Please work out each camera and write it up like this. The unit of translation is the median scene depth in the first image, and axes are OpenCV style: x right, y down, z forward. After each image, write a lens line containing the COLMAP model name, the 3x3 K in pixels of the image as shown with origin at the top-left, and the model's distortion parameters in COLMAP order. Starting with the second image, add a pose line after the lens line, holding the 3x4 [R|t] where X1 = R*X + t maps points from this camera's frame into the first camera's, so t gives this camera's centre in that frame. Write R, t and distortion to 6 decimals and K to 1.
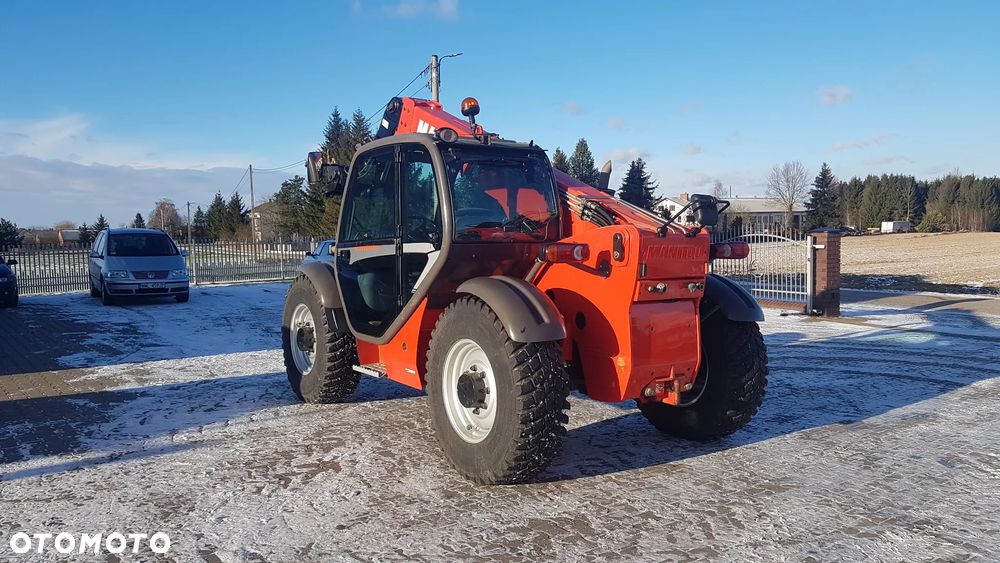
lens RADIAL K [[774.1, 0, 504.7], [0, 774.1, 284.4], [0, 0, 1]] dist [0.084351, -0.142039]
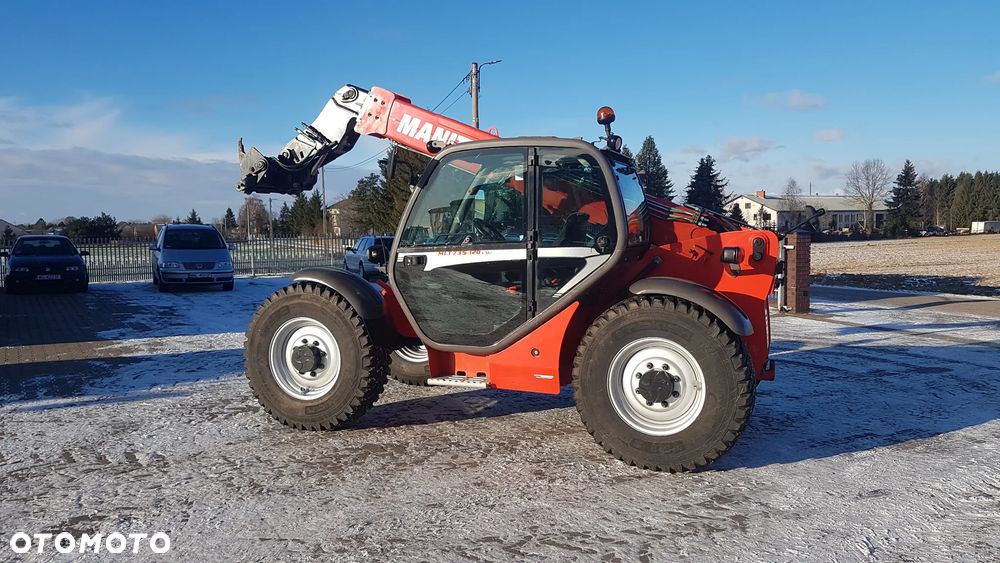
lens RADIAL K [[774.1, 0, 508.3], [0, 774.1, 282.5], [0, 0, 1]] dist [0.084351, -0.142039]
pose [[0.995347, 0.014624, -0.095242, 0.115919], [-0.014421, 0.999892, 0.002813, 0.002529], [0.095273, -0.001427, 0.995450, -0.097774]]
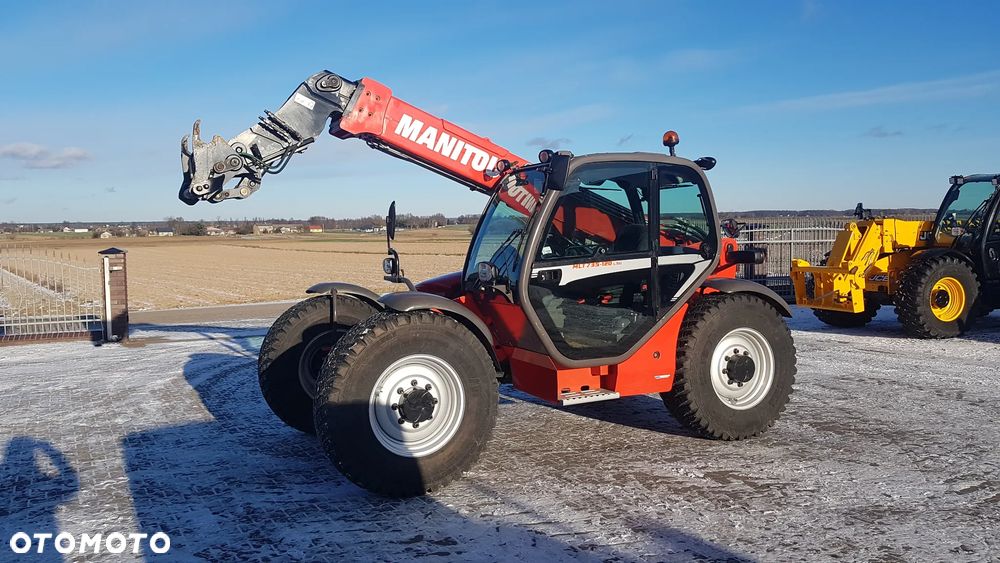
lens RADIAL K [[774.1, 0, 490.9], [0, 774.1, 268.7], [0, 0, 1]] dist [0.084351, -0.142039]
pose [[0.152276, -0.037922, 0.987610, -0.443080], [0.087199, 0.995882, 0.024794, -0.030220], [-0.984484, 0.082343, 0.154956, 0.388084]]
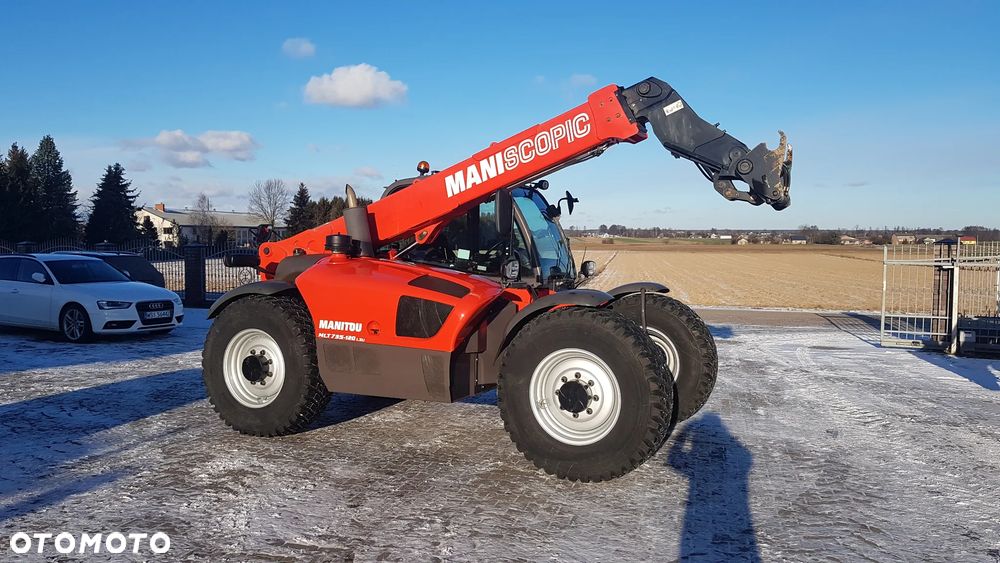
lens RADIAL K [[774.1, 0, 498.2], [0, 774.1, 268.2], [0, 0, 1]] dist [0.084351, -0.142039]
pose [[0.796079, 0.000624, 0.605193, -0.202134], [0.022761, 0.999261, -0.030971, 0.000681], [-0.604765, 0.038430, 0.795476, -0.014706]]
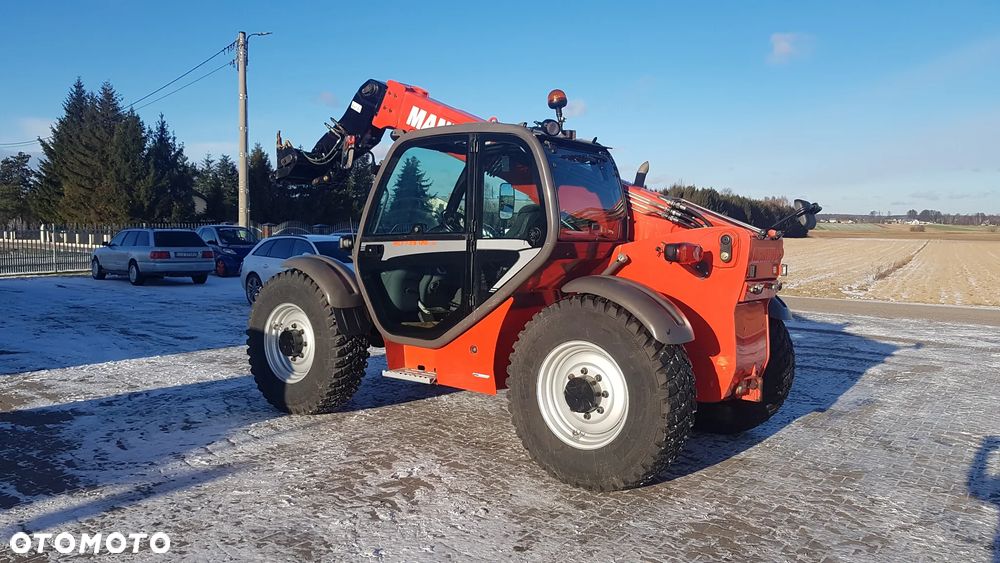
lens RADIAL K [[774.1, 0, 501.9], [0, 774.1, 283.9], [0, 0, 1]] dist [0.084351, -0.142039]
pose [[0.953828, 0.005568, 0.300303, -0.139879], [-0.007131, 0.999966, 0.004108, -0.001280], [-0.300270, -0.006060, 0.953835, 0.036444]]
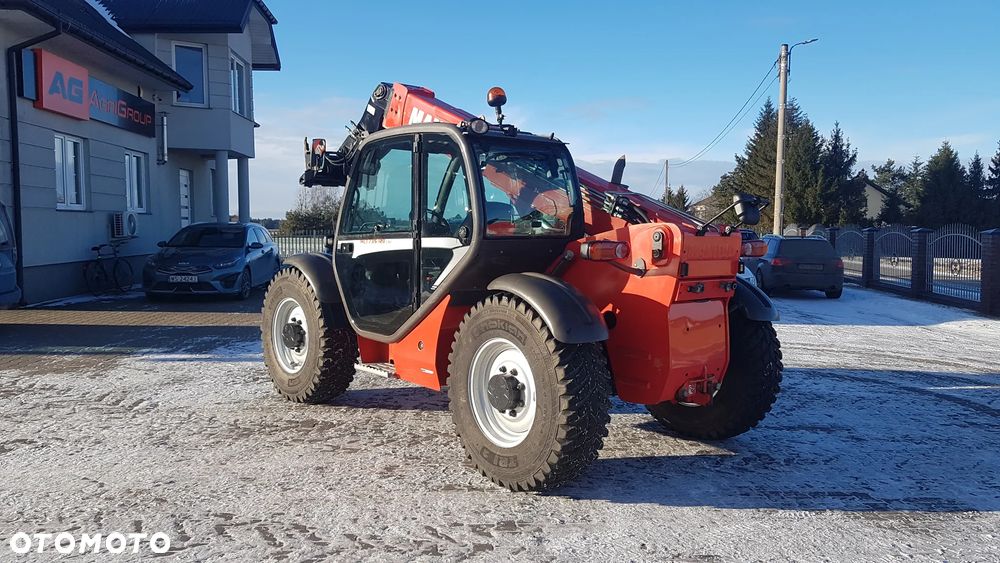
lens RADIAL K [[774.1, 0, 498.8], [0, 774.1, 275.2], [0, 0, 1]] dist [0.084351, -0.142039]
pose [[0.832808, 0.055819, -0.550741, 0.317740], [-0.056915, 0.998265, 0.015113, -0.003169], [0.550629, 0.018759, 0.834540, -0.009874]]
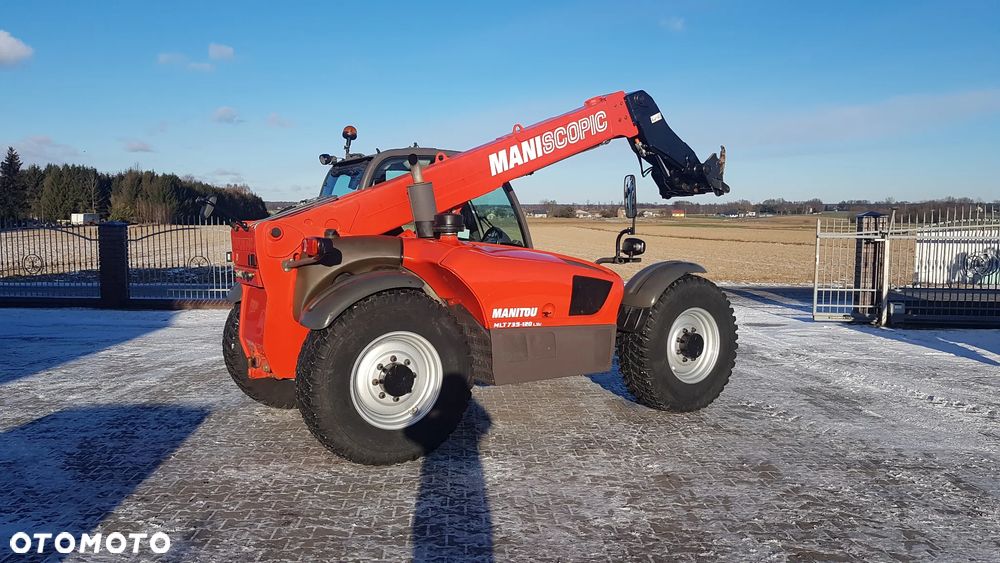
lens RADIAL K [[774.1, 0, 502.6], [0, 774.1, 269.8], [0, 0, 1]] dist [0.084351, -0.142039]
pose [[0.564027, -0.039156, 0.824827, -0.236000], [0.046117, 0.998810, 0.015880, -0.015284], [-0.824468, 0.029081, 0.565162, 0.216703]]
